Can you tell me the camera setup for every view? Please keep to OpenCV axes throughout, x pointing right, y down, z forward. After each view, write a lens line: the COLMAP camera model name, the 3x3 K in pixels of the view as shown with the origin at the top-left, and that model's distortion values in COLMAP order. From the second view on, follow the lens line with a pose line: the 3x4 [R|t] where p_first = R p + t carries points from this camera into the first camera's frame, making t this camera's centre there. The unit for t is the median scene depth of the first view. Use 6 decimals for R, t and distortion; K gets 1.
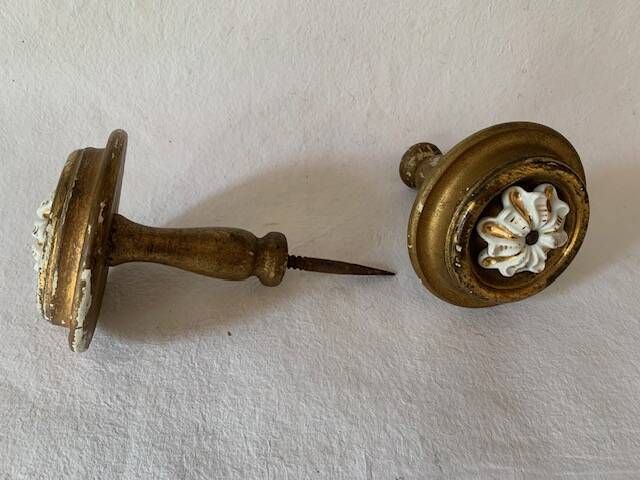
lens RADIAL K [[517.1, 0, 312.4], [0, 517.1, 245.7], [0, 0, 1]] dist [0.006702, -0.020711]
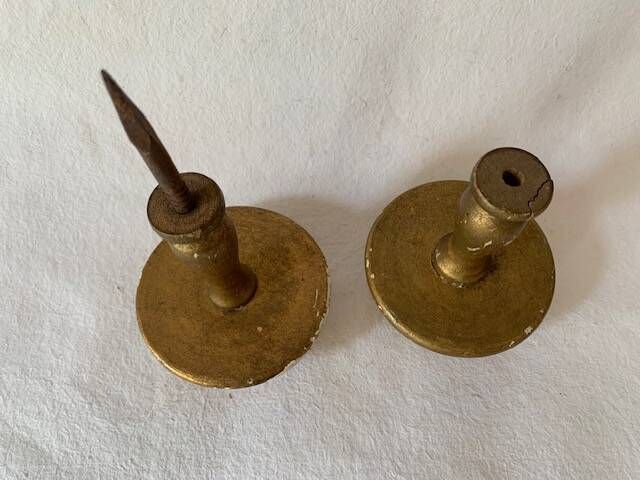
lens RADIAL K [[517.1, 0, 308.0], [0, 517.1, 270.3], [0, 0, 1]] dist [0.006702, -0.020711]
pose [[0.997827, 0.012877, -0.064618, 0.043828], [0.007286, 0.953137, 0.302452, -0.298848], [0.065484, -0.302265, 0.950972, 0.068098]]
